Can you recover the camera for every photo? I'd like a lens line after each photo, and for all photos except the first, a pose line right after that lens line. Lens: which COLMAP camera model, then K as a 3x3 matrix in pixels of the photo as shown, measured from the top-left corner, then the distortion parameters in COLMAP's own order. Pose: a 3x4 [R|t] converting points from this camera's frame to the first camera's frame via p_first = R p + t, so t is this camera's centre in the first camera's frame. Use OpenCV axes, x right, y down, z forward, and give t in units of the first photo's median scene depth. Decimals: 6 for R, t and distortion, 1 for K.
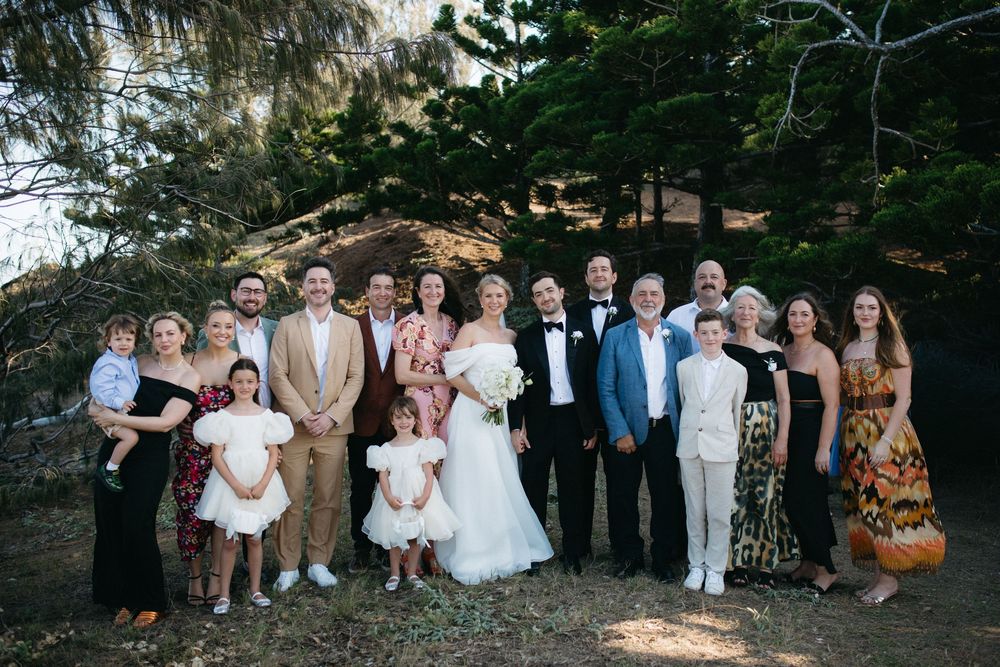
lens RADIAL K [[1046.9, 0, 500.0], [0, 1046.9, 333.5], [0, 0, 1]] dist [-0.005672, -0.016736]
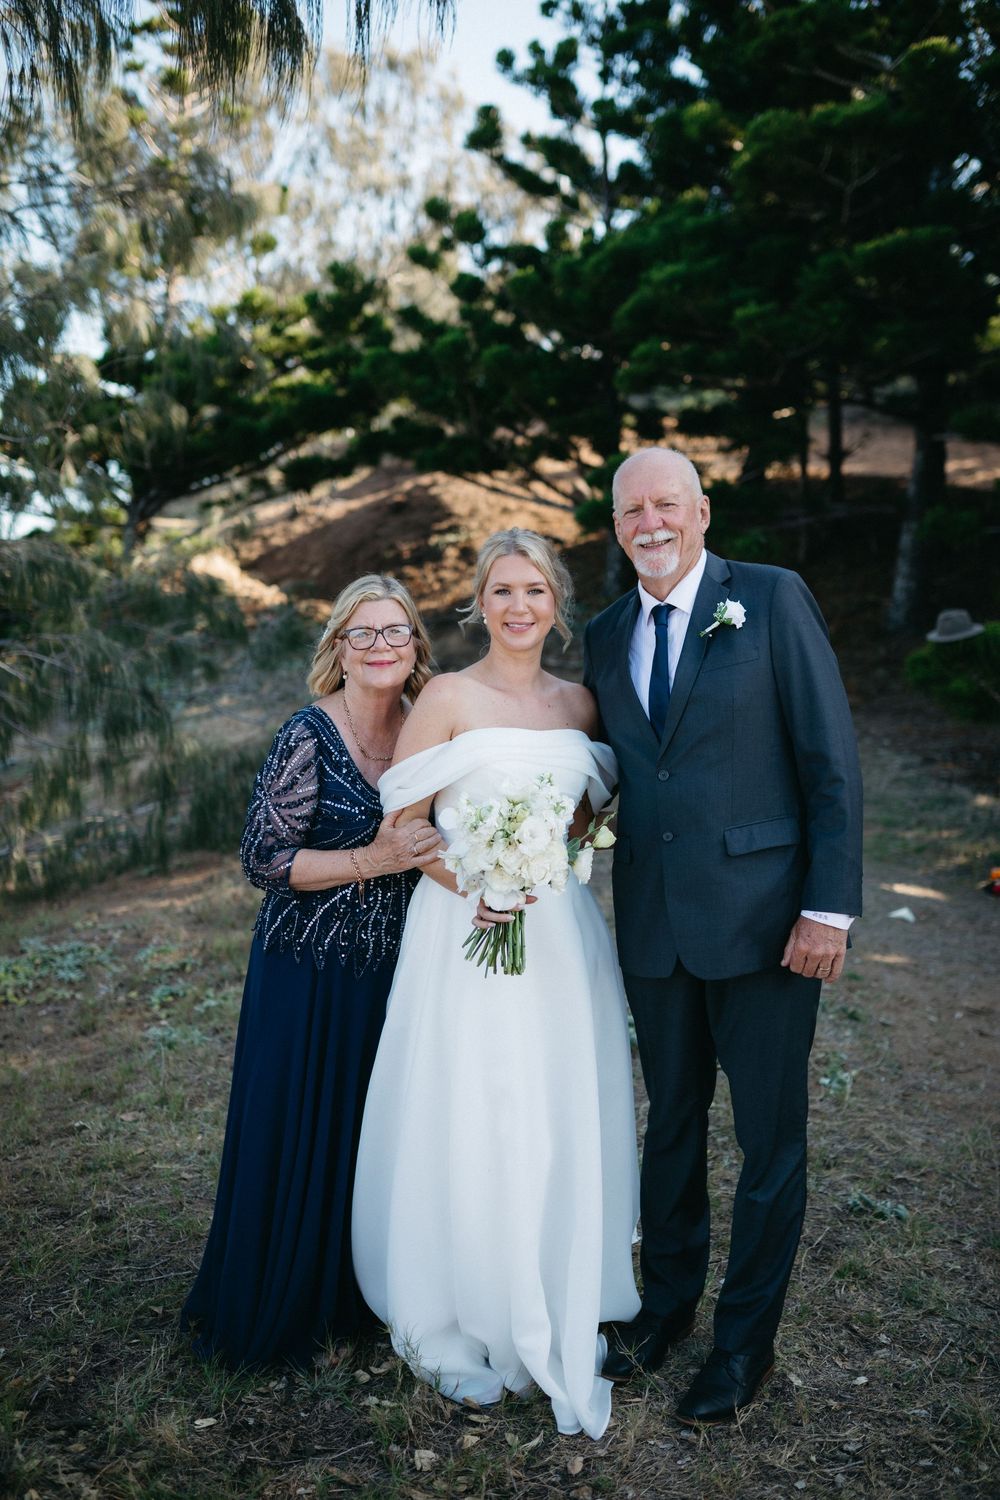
lens RADIAL K [[1570.3, 0, 500.0], [0, 1570.3, 750.0], [0, 0, 1]] dist [-0.005672, -0.016736]
pose [[0.998951, 0.004724, -0.045557, -0.000261], [-0.001932, 0.998127, 0.061148, -0.002148], [0.045760, -0.060995, 0.997089, 0.087048]]
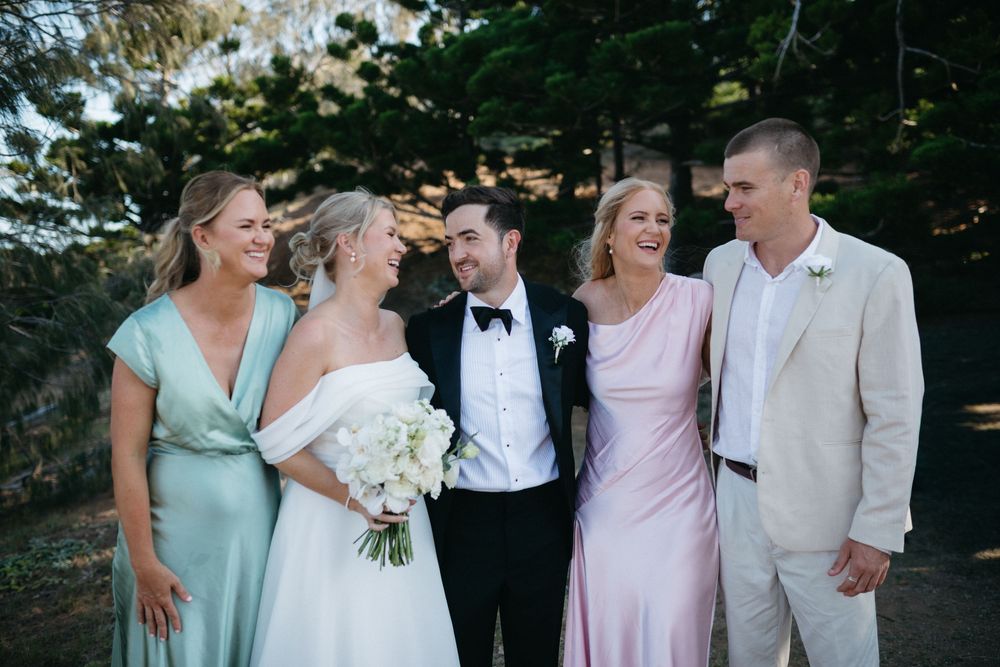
lens RADIAL K [[1052.2, 0, 500.0], [0, 1052.2, 333.5], [0, 0, 1]] dist [0.002688, 0.018211]
pose [[0.998424, -0.035601, 0.043392, 0.003887], [0.034900, 0.999250, 0.016790, -0.000844], [-0.043957, -0.015249, 0.998917, 0.101270]]
